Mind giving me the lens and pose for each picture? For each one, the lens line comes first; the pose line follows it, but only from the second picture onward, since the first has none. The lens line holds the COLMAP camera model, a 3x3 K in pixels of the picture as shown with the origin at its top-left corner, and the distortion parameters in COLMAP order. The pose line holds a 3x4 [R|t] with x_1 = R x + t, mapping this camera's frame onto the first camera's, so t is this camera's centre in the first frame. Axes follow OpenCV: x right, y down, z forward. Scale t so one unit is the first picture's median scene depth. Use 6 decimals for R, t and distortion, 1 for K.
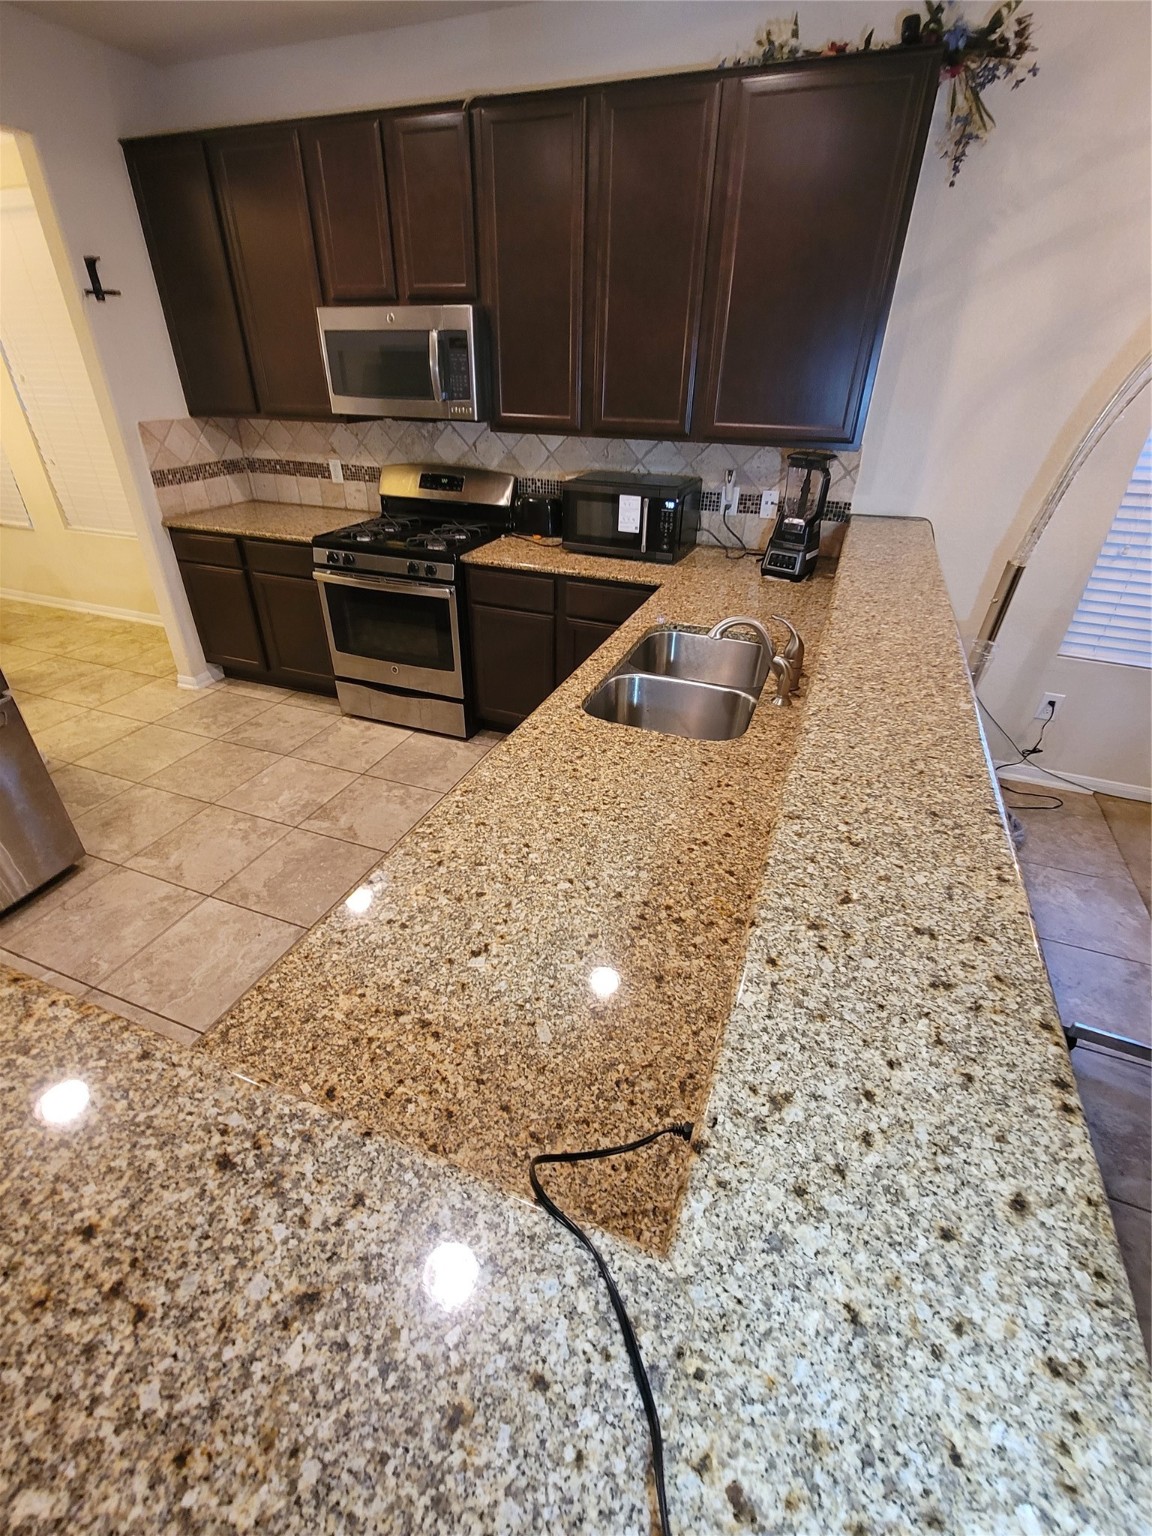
lens RADIAL K [[664.8, 0, 576.0], [0, 664.8, 768.0], [0, 0, 1]] dist [0.001201, -0.000013]
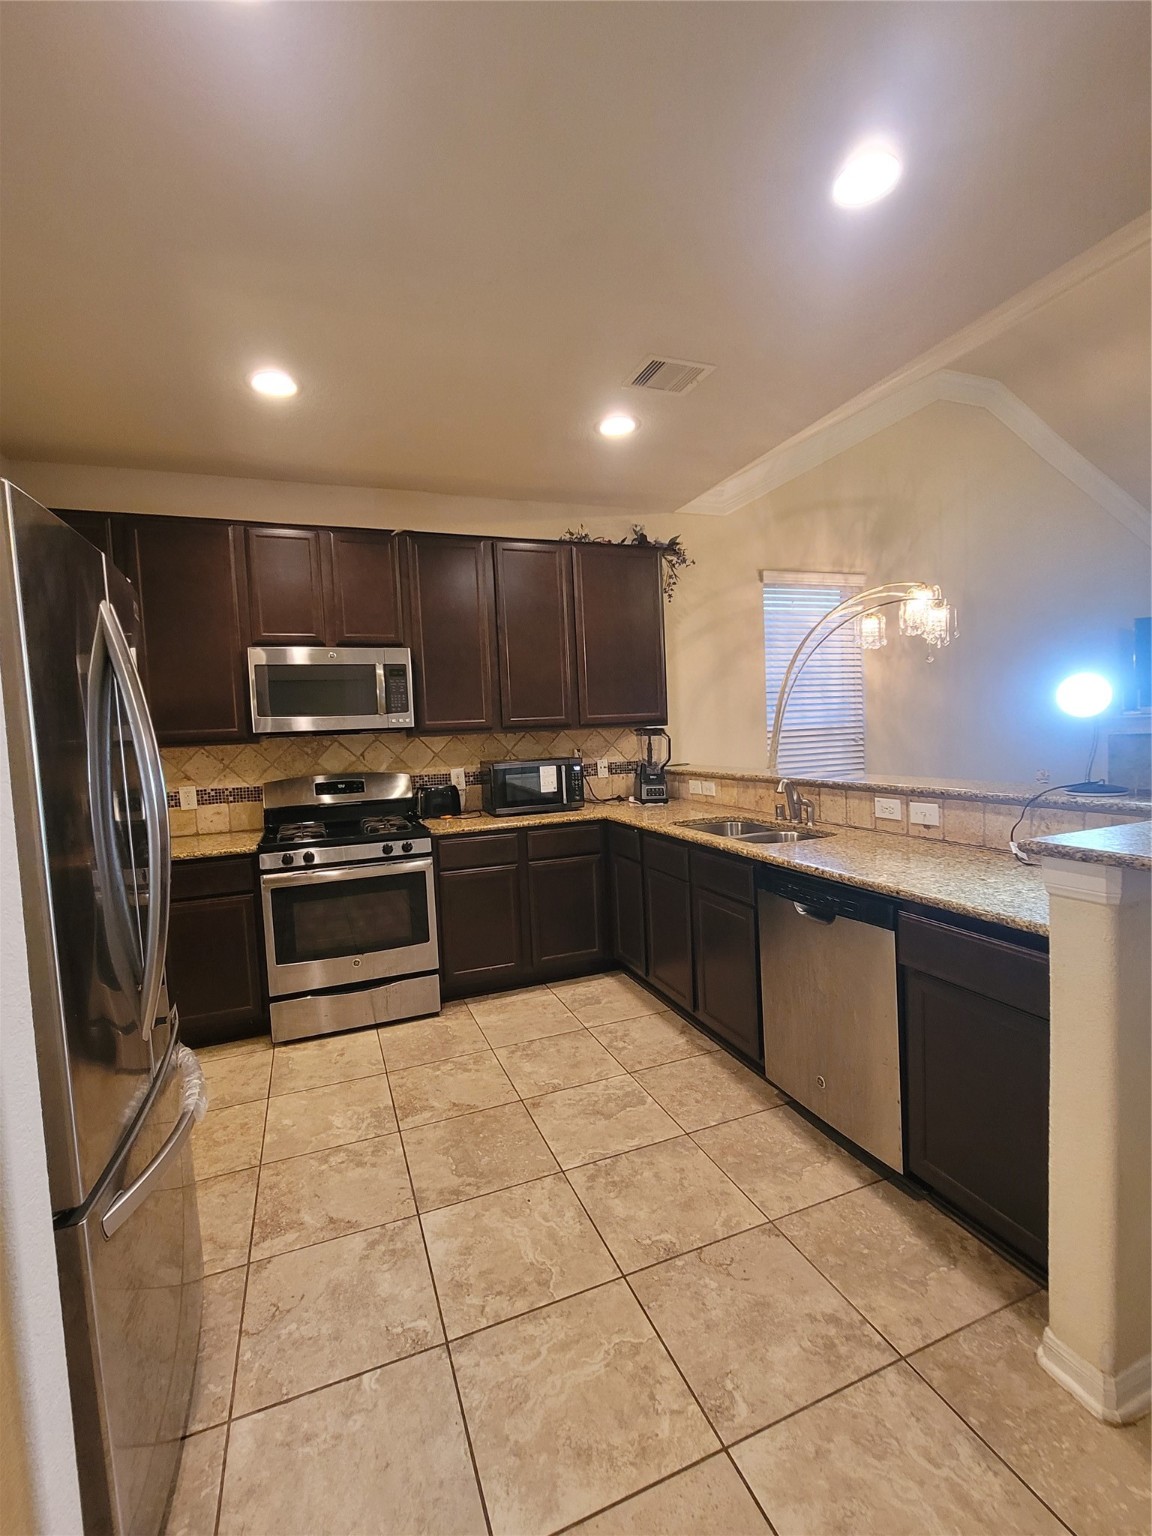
lens RADIAL K [[664.8, 0, 576.0], [0, 664.8, 768.0], [0, 0, 1]] dist [0.001201, -0.000013]
pose [[0.746542, -0.088176, 0.659469, -0.691462], [0.393660, 0.857608, -0.330969, 0.054593], [-0.536382, 0.506689, 0.674952, 0.059787]]
